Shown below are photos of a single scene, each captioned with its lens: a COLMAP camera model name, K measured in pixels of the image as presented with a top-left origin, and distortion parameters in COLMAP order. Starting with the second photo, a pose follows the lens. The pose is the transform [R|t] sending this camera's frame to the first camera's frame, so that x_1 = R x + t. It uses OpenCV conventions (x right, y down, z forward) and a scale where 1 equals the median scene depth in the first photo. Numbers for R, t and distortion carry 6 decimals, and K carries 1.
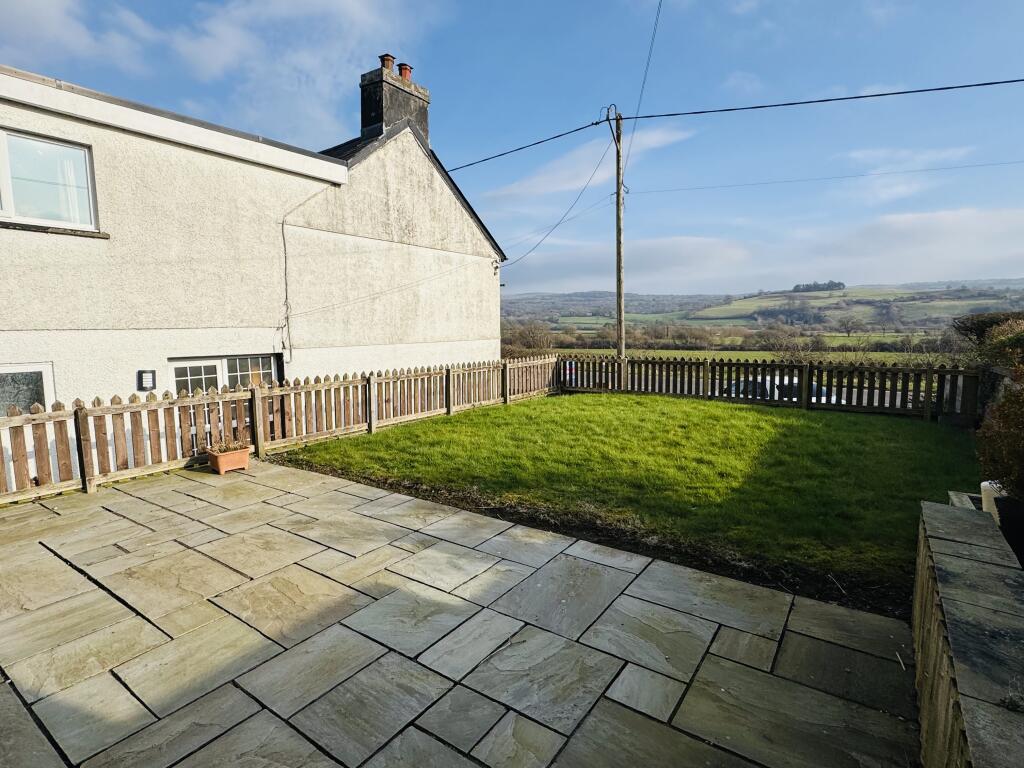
lens RADIAL K [[520.3, 0, 502.7], [0, 520.3, 383.5], [0, 0, 1]] dist [0.003583, 0.000142]
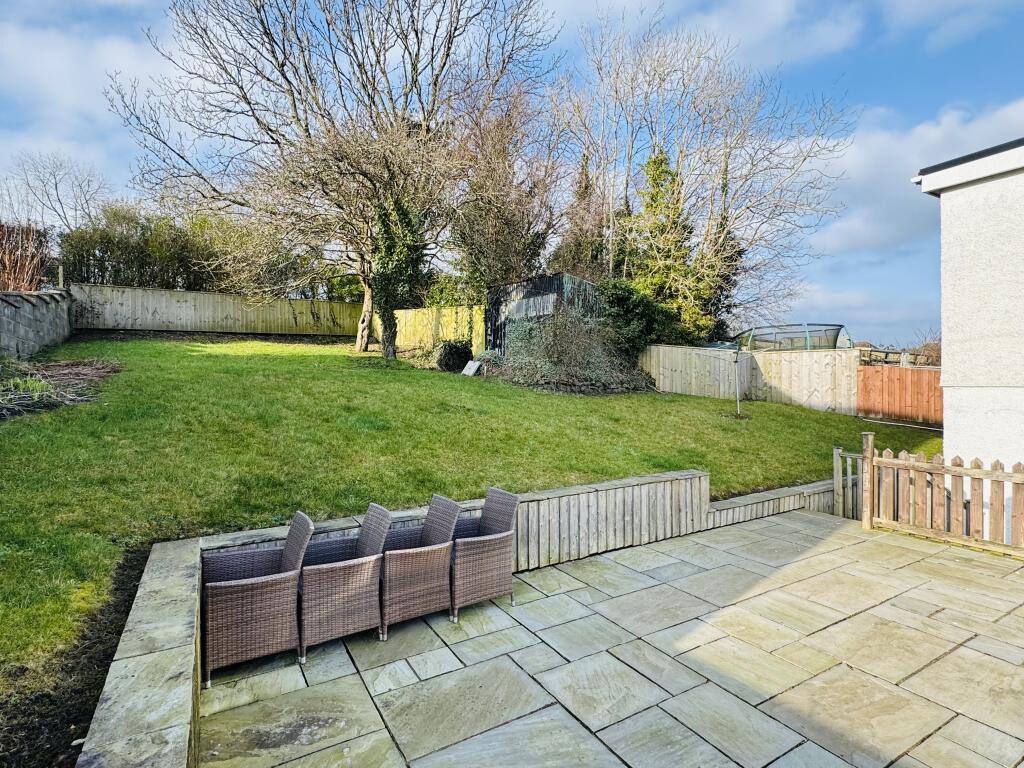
lens RADIAL K [[520.3, 0, 508.0], [0, 520.3, 380.5], [0, 0, 1]] dist [0.003583, 0.000142]
pose [[-0.416188, 0.009483, -0.909229, 0.545050], [-0.088589, 0.994766, 0.050926, -0.106896], [0.904953, 0.101742, -0.413169, 0.693998]]
